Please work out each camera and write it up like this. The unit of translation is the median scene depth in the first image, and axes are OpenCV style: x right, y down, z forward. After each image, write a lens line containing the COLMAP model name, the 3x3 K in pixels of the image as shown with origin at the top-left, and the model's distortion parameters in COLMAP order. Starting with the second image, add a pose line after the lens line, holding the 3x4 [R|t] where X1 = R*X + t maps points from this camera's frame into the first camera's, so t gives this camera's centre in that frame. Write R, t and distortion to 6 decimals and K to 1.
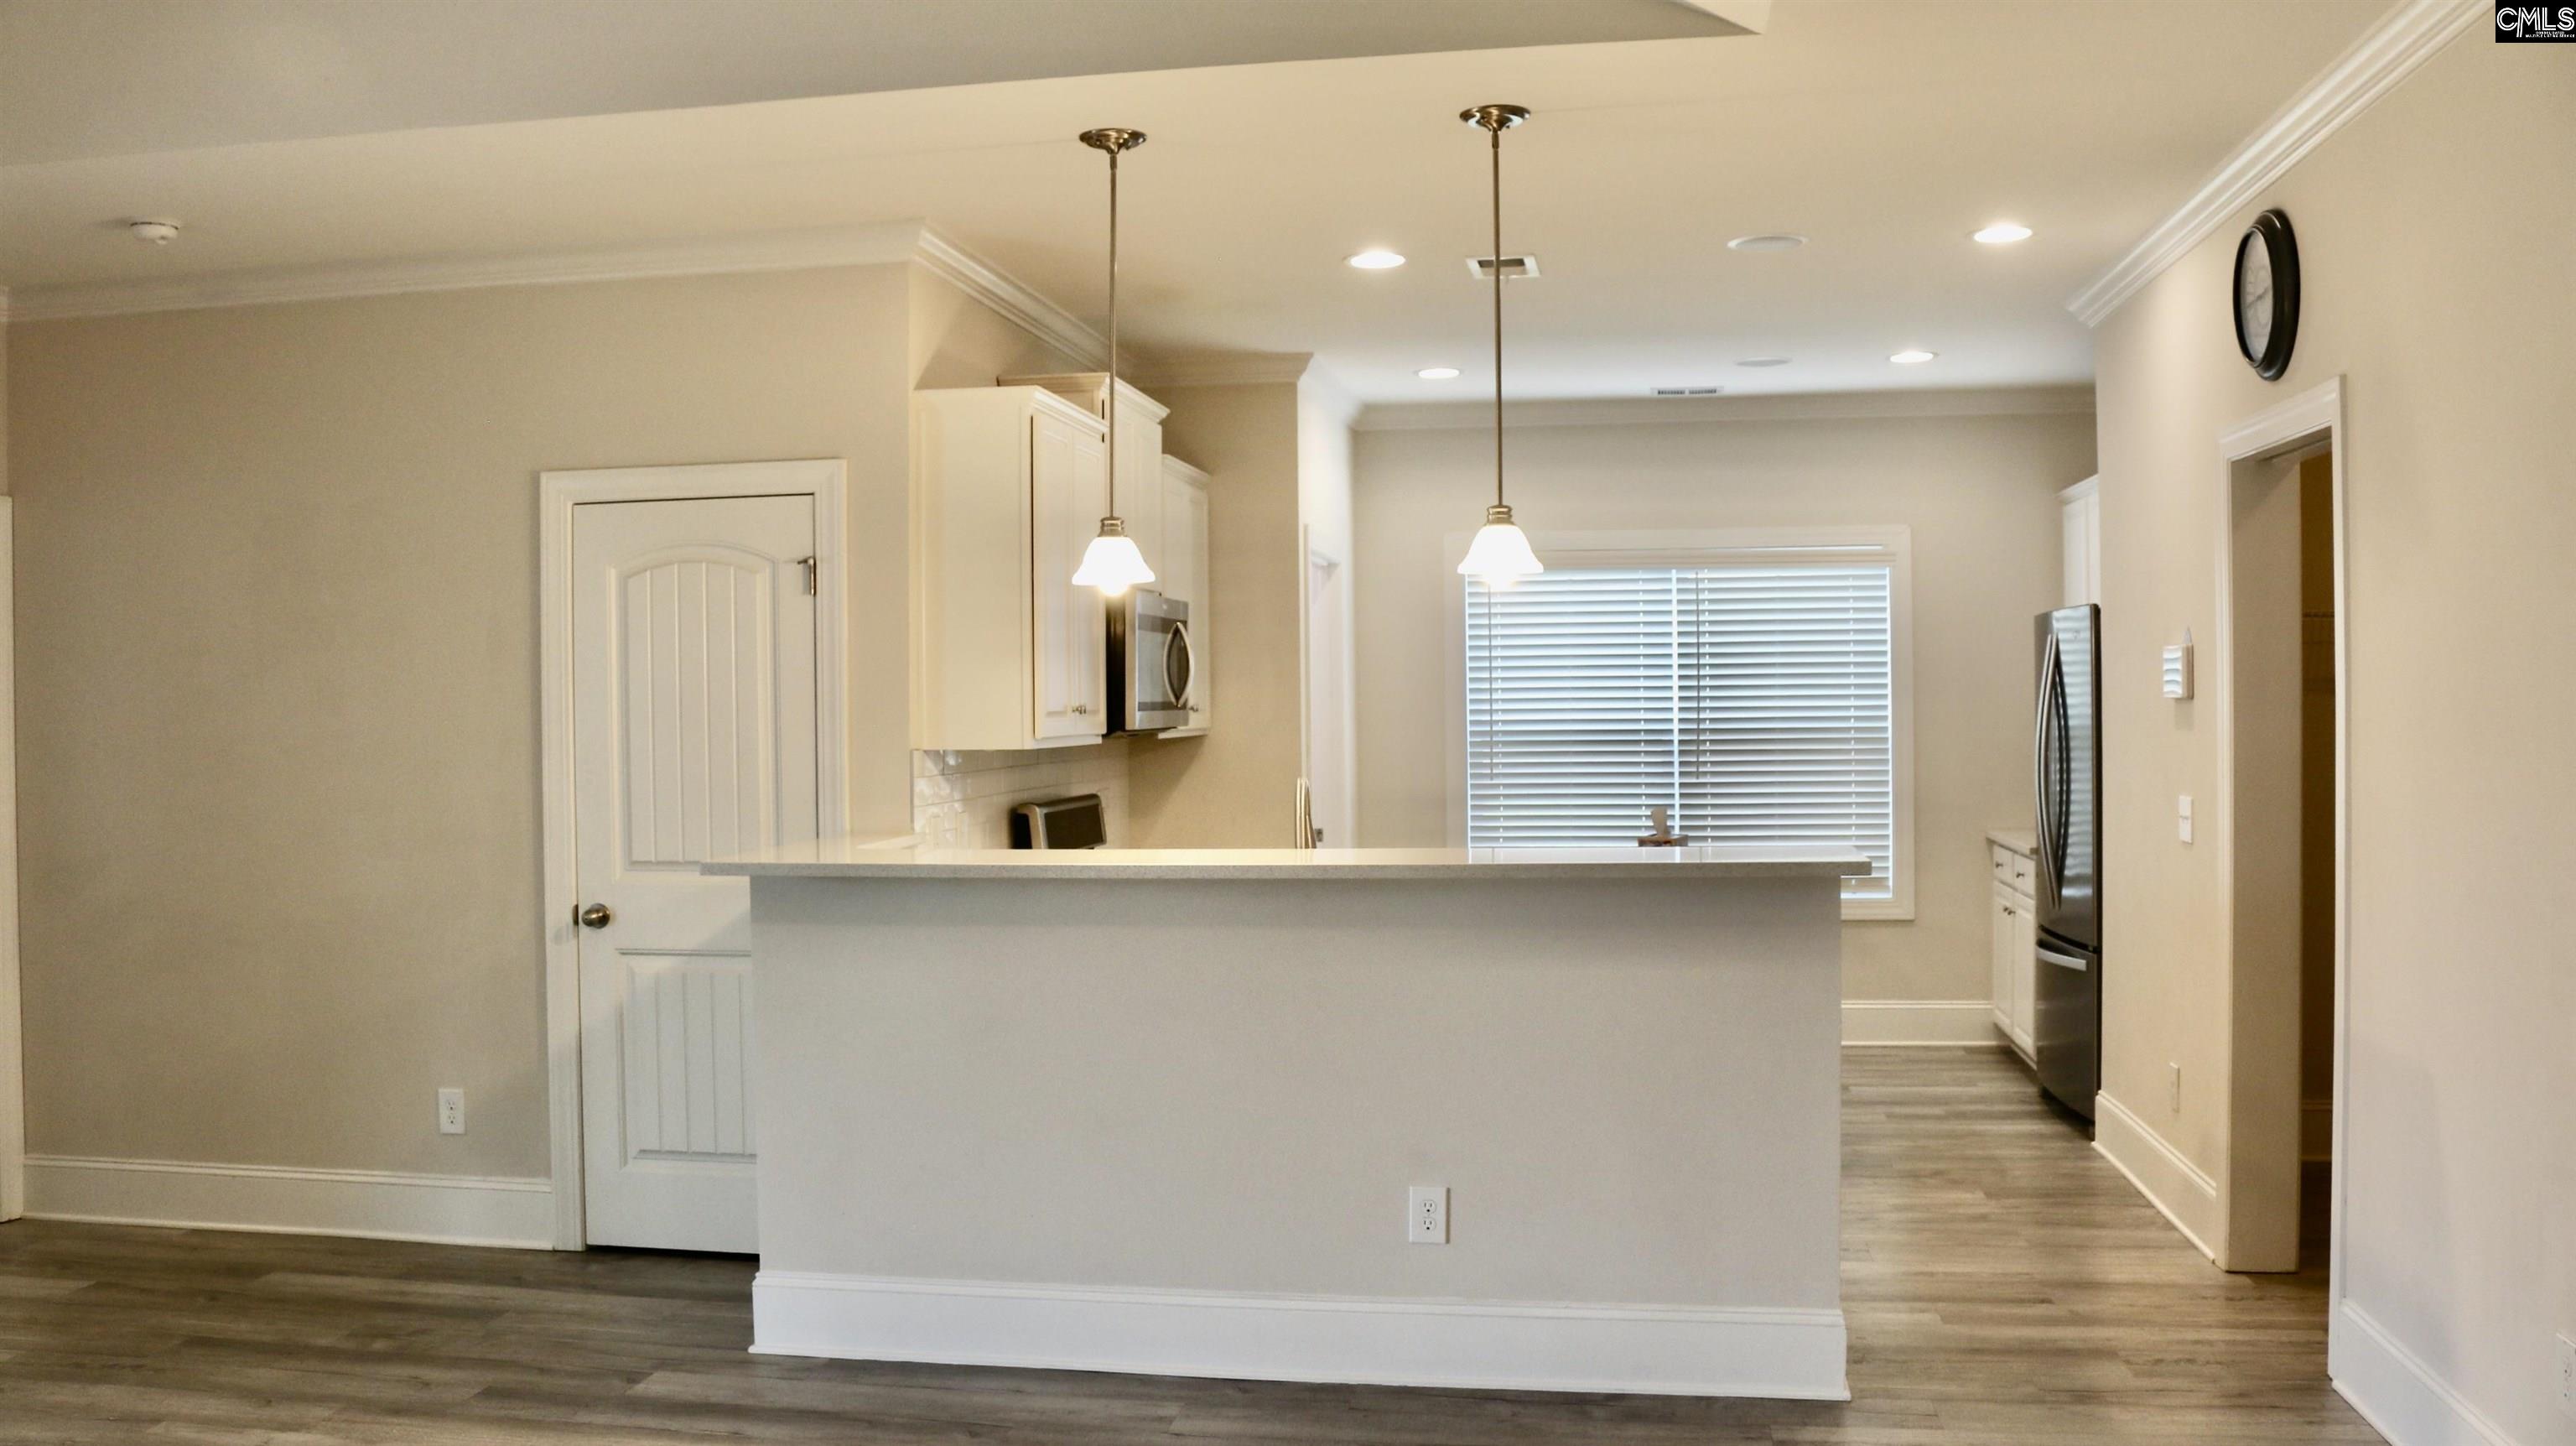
lens RADIAL K [[2117.1, 0, 1260.7], [0, 2117.1, 723.3], [0, 0, 1]] dist [-0.155961, 0.126502]
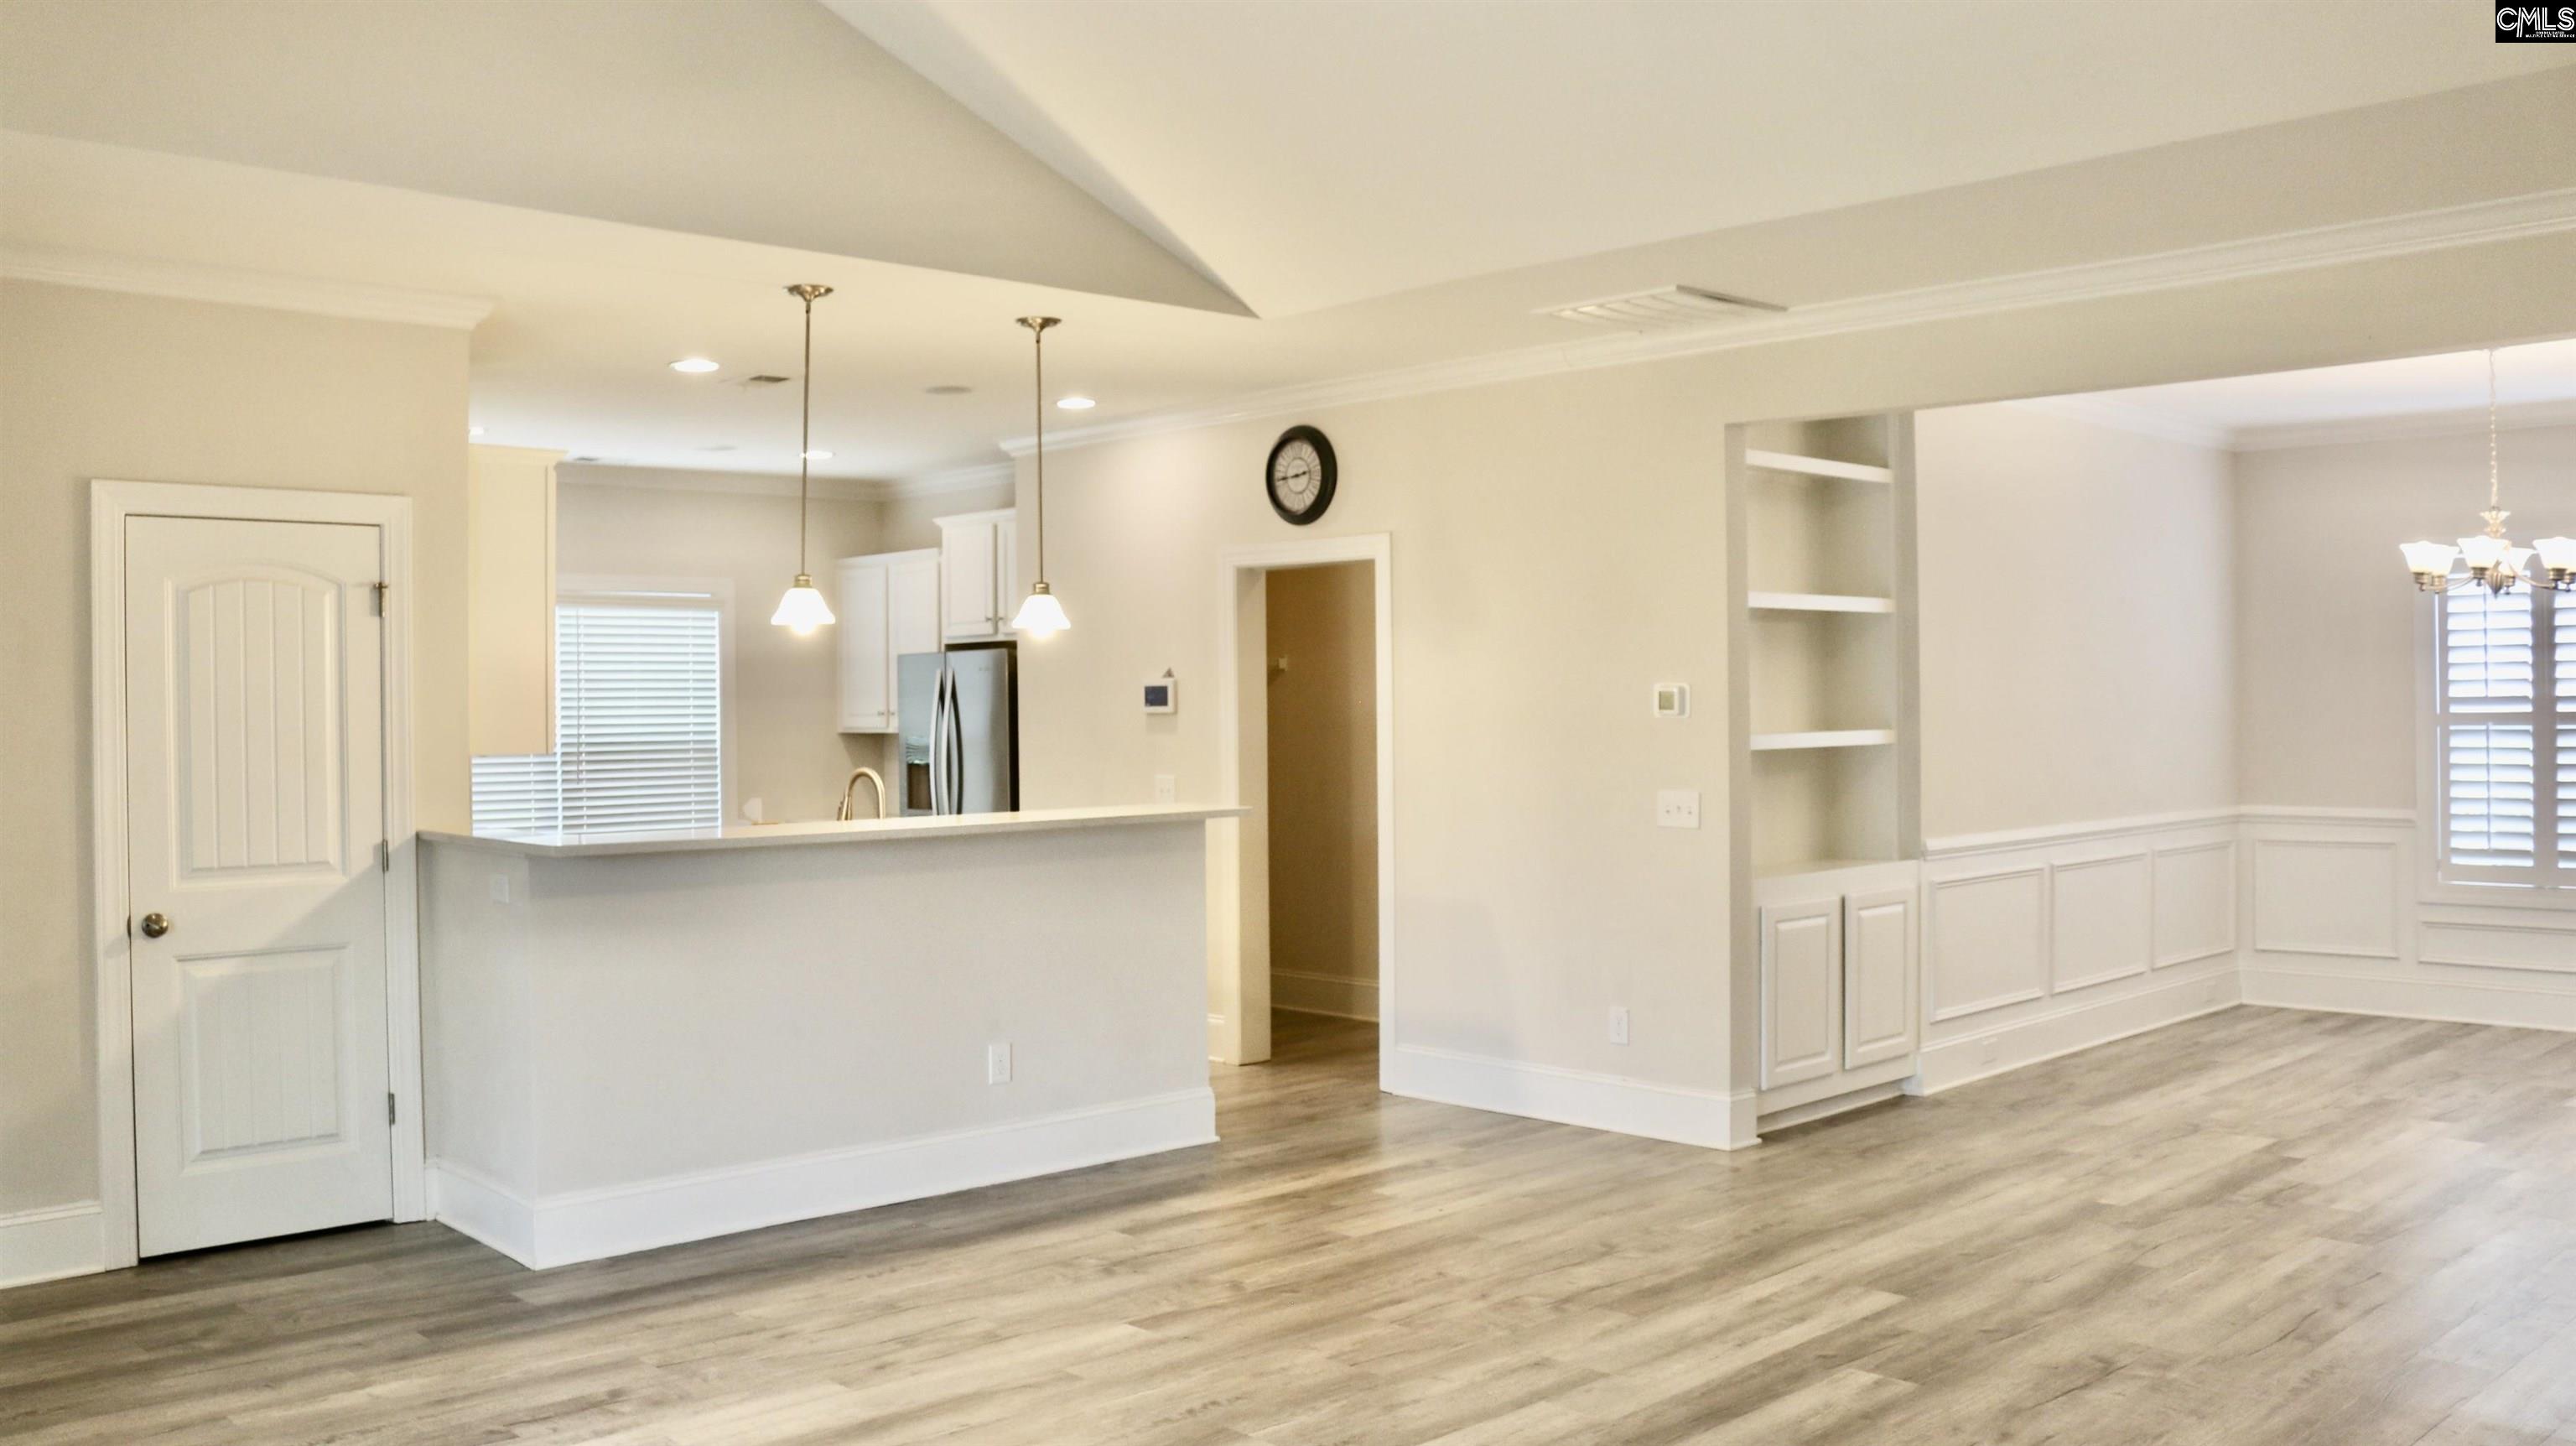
lens RADIAL K [[2117.1, 0, 1260.7], [0, 2117.1, 723.3], [0, 0, 1]] dist [-0.155961, 0.126502]
pose [[0.598554, -0.000989, 0.801082, -0.777440], [0.012142, 0.999896, -0.007838, 0.008795], [-0.800990, 0.014418, 0.598504, -0.019384]]
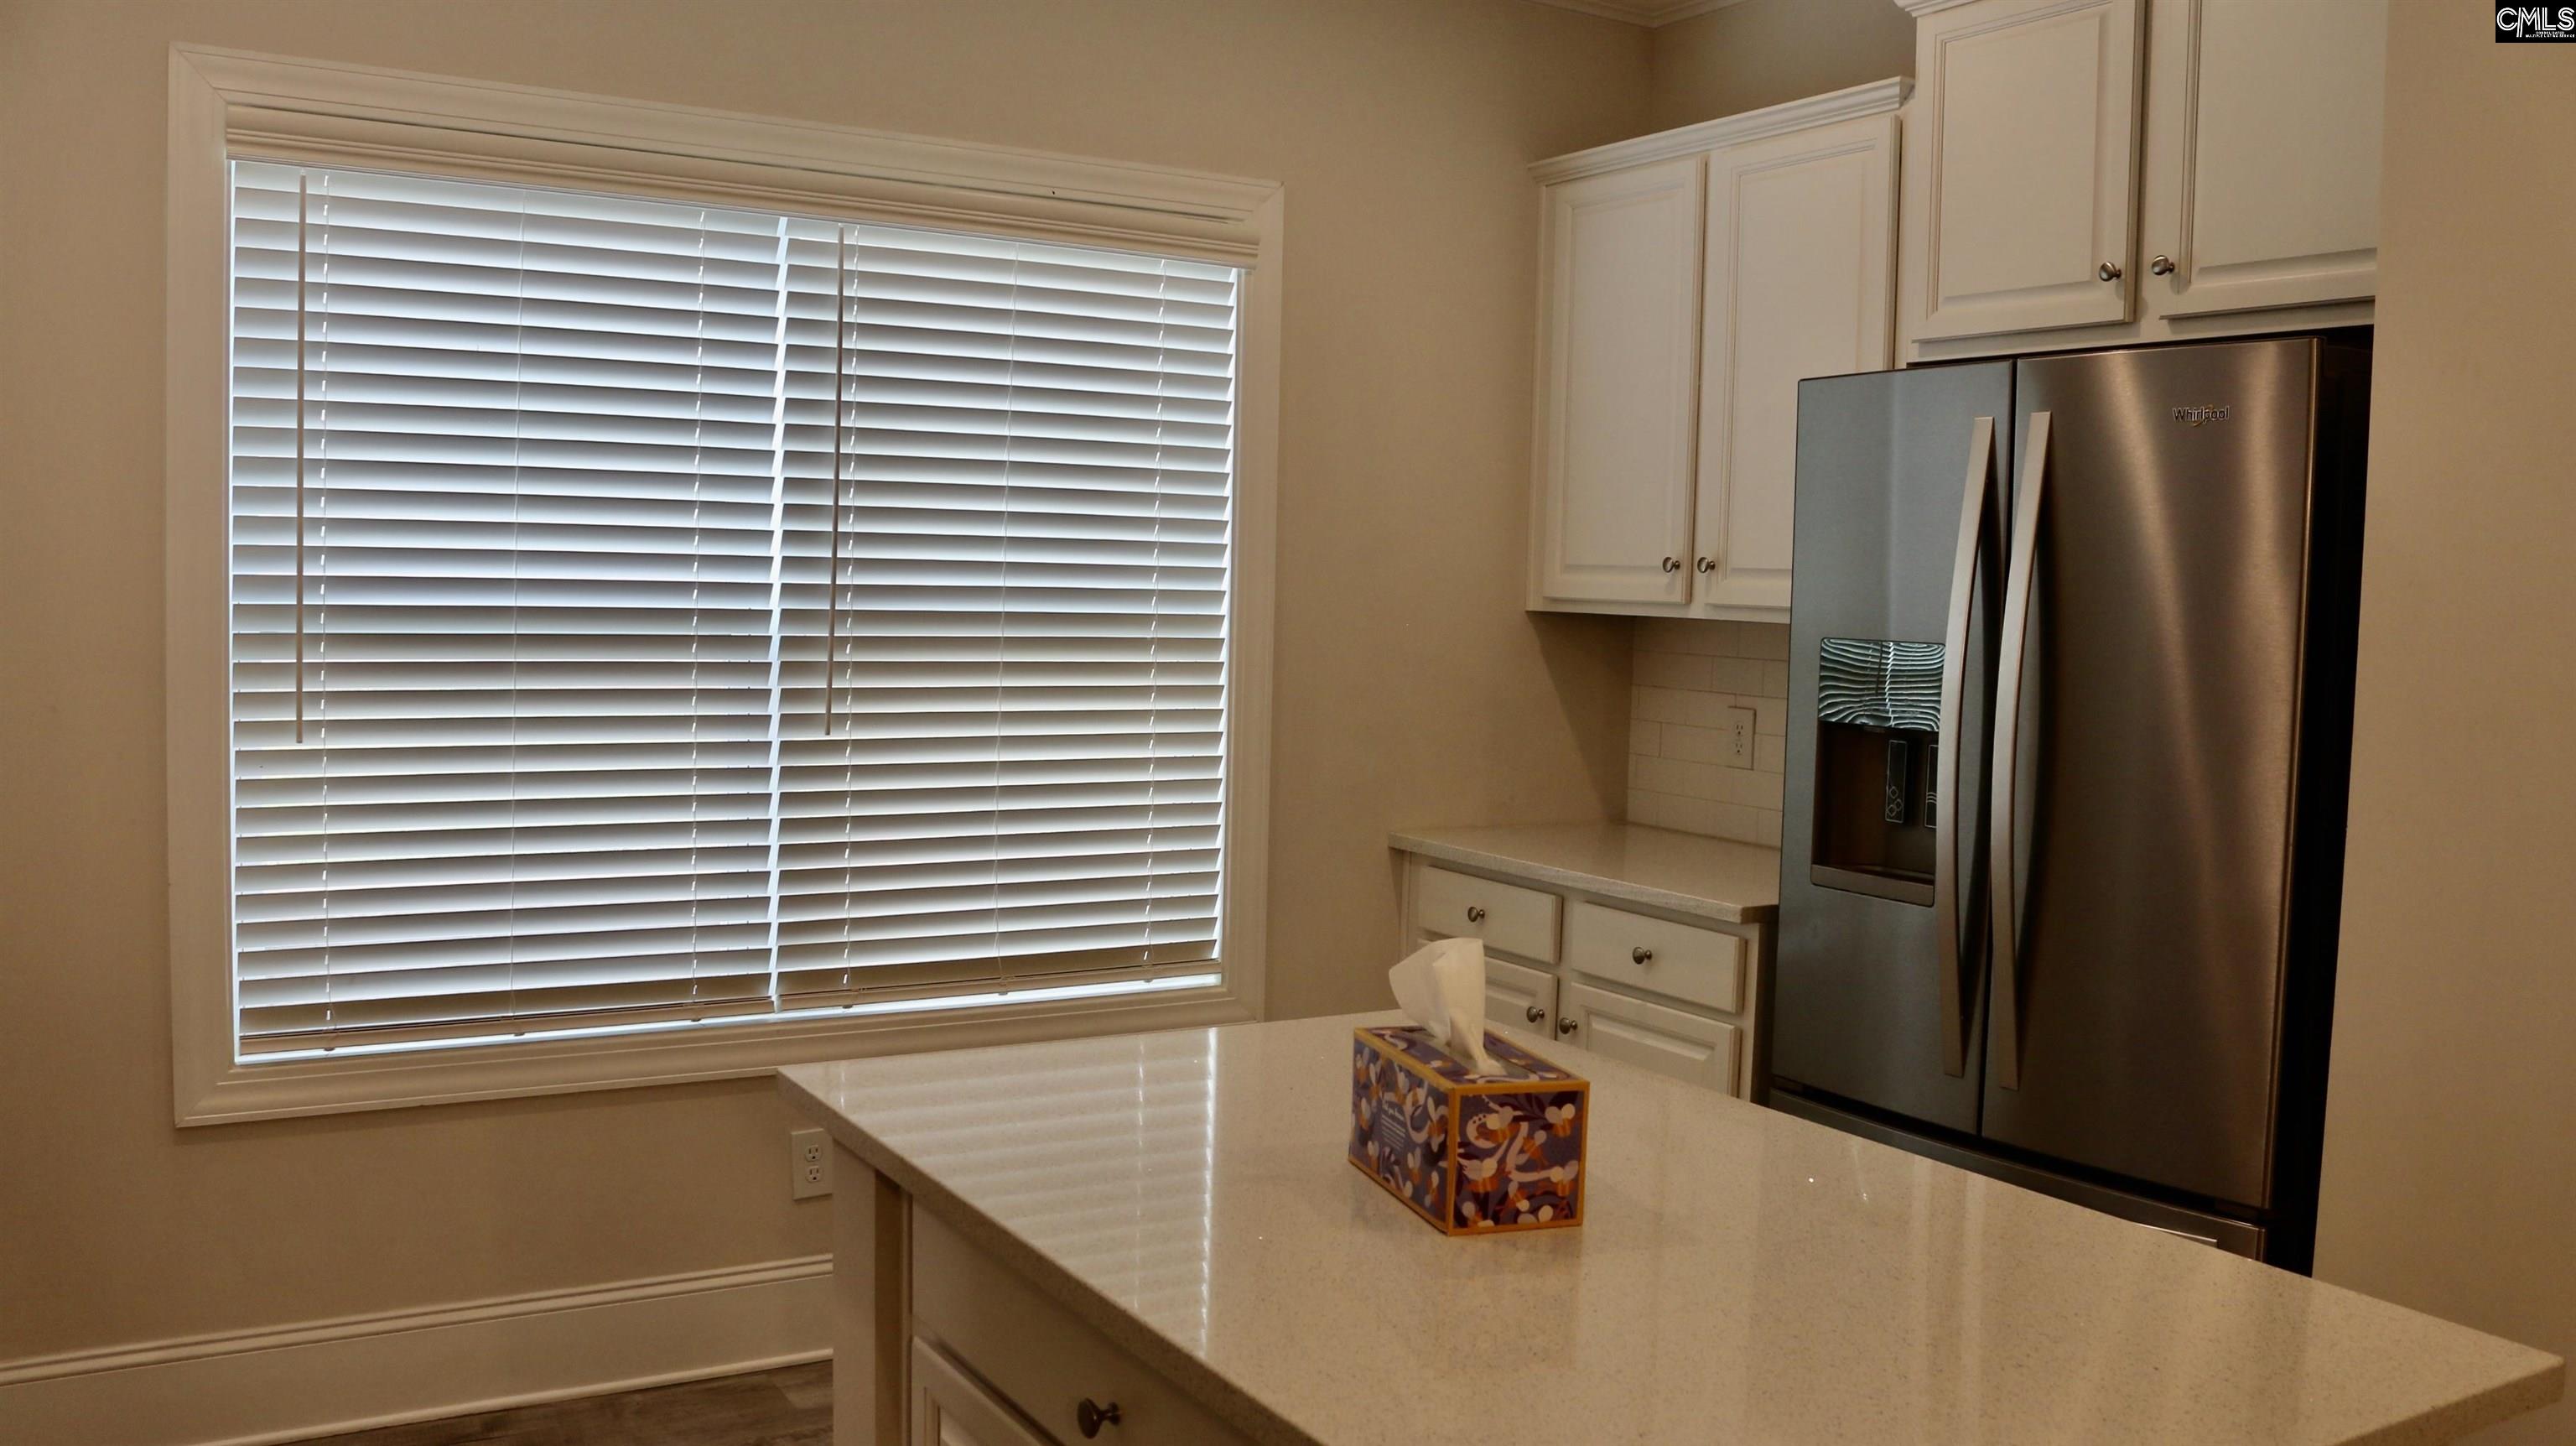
lens RADIAL K [[2121.0, 0, 1265.6], [0, 2121.0, 714.6], [0, 0, 1]] dist [-0.160869, 0.136532]
pose [[0.754184, -0.011943, 0.656554, 0.001615], [-0.029602, 0.998200, 0.052163, -0.001906], [-0.655995, -0.058776, 0.752473, 0.977011]]
